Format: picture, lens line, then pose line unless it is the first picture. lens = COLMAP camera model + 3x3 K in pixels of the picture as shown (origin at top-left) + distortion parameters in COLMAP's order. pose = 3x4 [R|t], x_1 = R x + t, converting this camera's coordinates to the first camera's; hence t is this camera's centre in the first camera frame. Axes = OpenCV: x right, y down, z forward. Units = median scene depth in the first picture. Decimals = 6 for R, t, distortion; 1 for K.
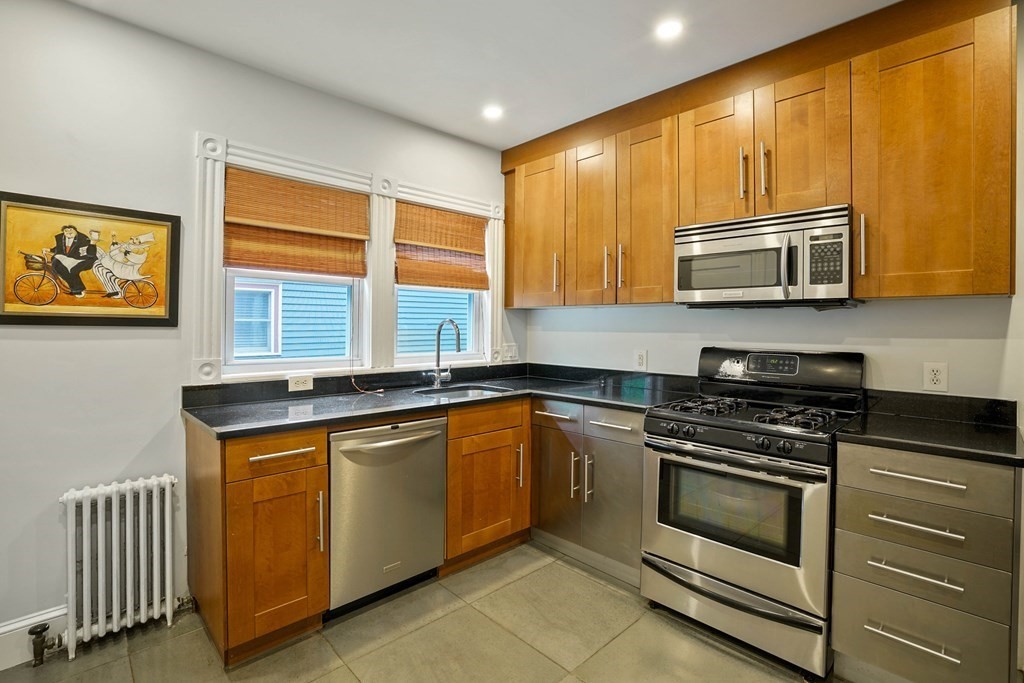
lens RADIAL K [[477.2, 0, 527.0], [0, 477.2, 327.9], [0, 0, 1]] dist [-0.033121, 0.004322]
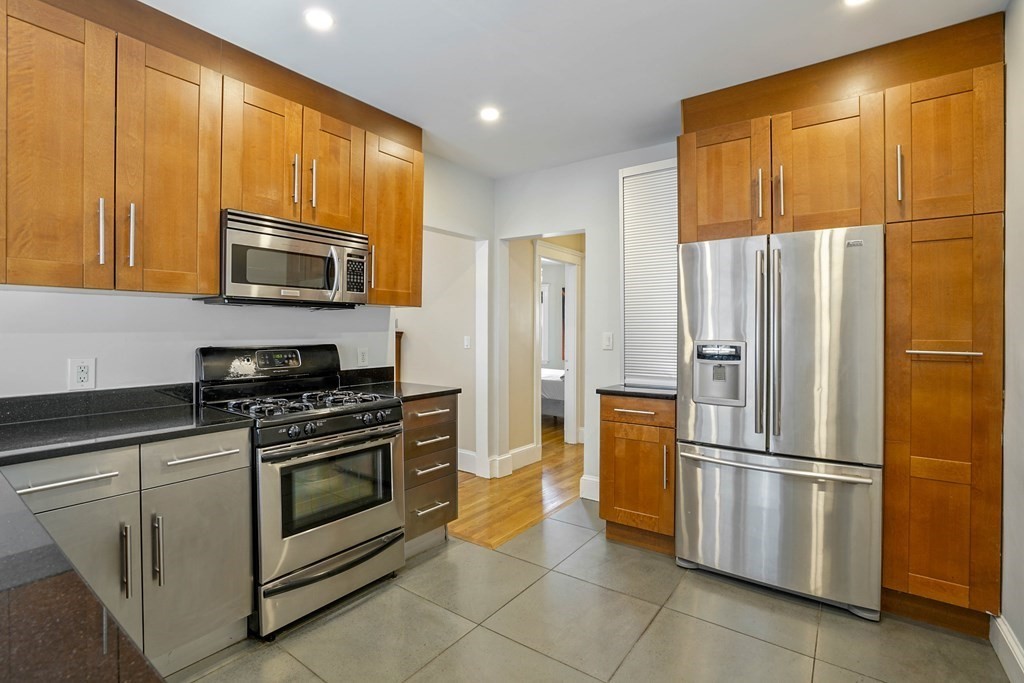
lens RADIAL K [[477.2, 0, 523.3], [0, 477.2, 326.0], [0, 0, 1]] dist [-0.033121, 0.004322]
pose [[-0.166255, -0.006646, 0.986060, -0.637925], [-0.003802, 0.999974, 0.006099, -0.006578], [-0.986076, -0.002735, -0.166276, 0.639434]]
